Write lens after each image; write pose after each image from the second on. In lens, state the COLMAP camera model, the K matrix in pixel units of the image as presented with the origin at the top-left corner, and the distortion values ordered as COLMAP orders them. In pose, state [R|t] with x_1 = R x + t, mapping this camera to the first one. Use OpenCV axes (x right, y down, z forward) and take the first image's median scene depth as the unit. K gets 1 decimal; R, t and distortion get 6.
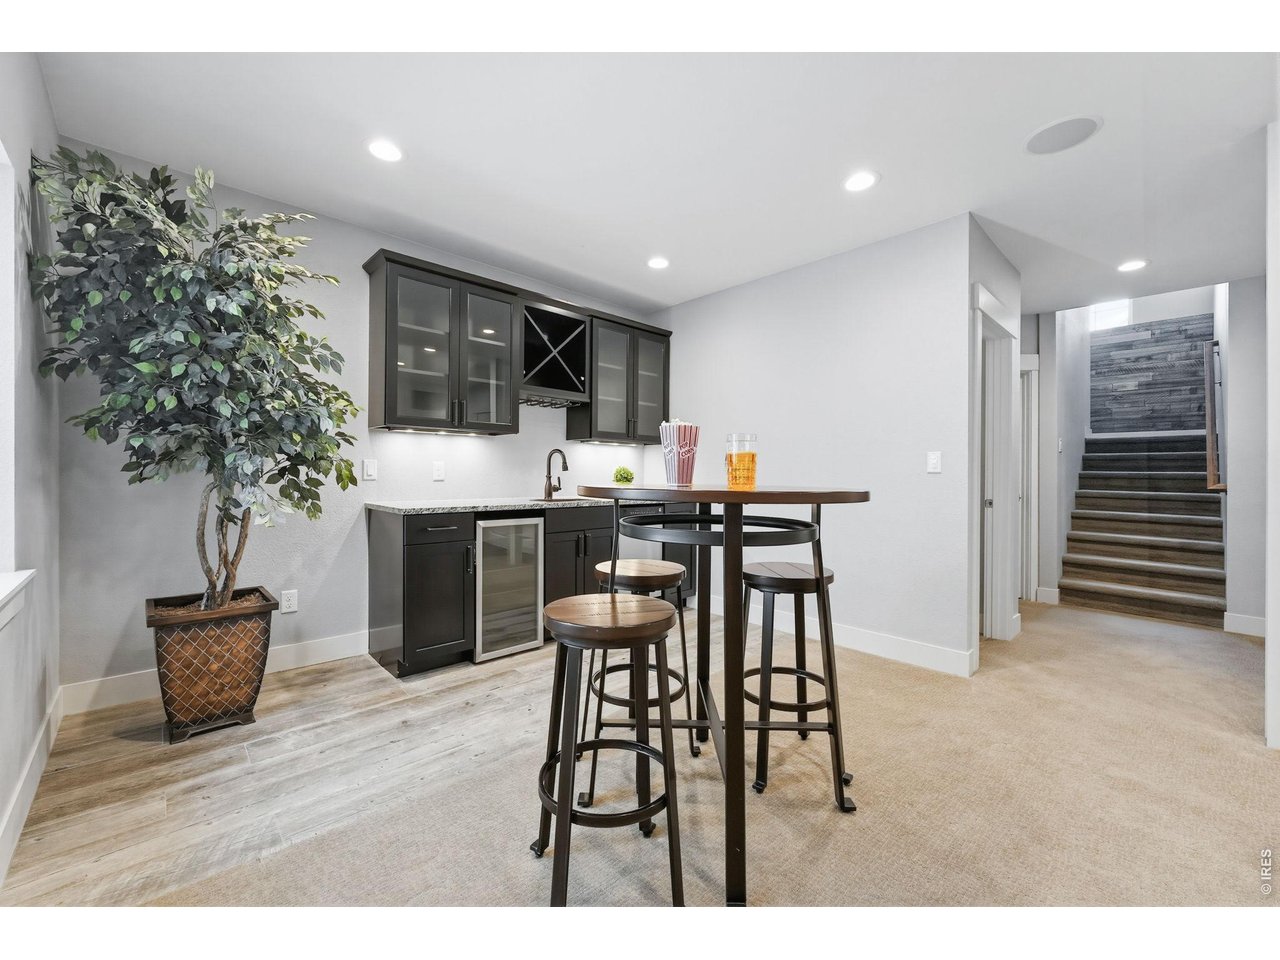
lens RADIAL K [[543.0, 0, 640.0], [0, 543.0, 480.0], [0, 0, 1]] dist [-0.000376, -0.000197]
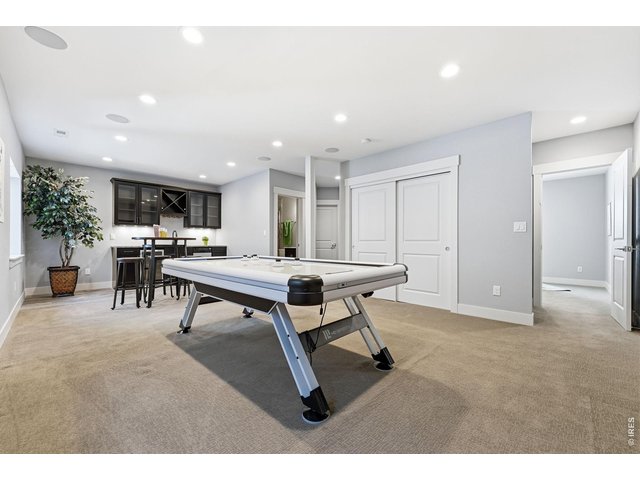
lens RADIAL K [[263.3, 0, 318.4], [0, 263.3, 242.0], [0, 0, 1]] dist [-0.002627, -0.000269]
pose [[0.998655, -0.010333, 0.050806, 0.987067], [0.010863, 0.999889, -0.010152, 0.062742], [-0.050696, 0.010690, 0.998657, -1.035680]]
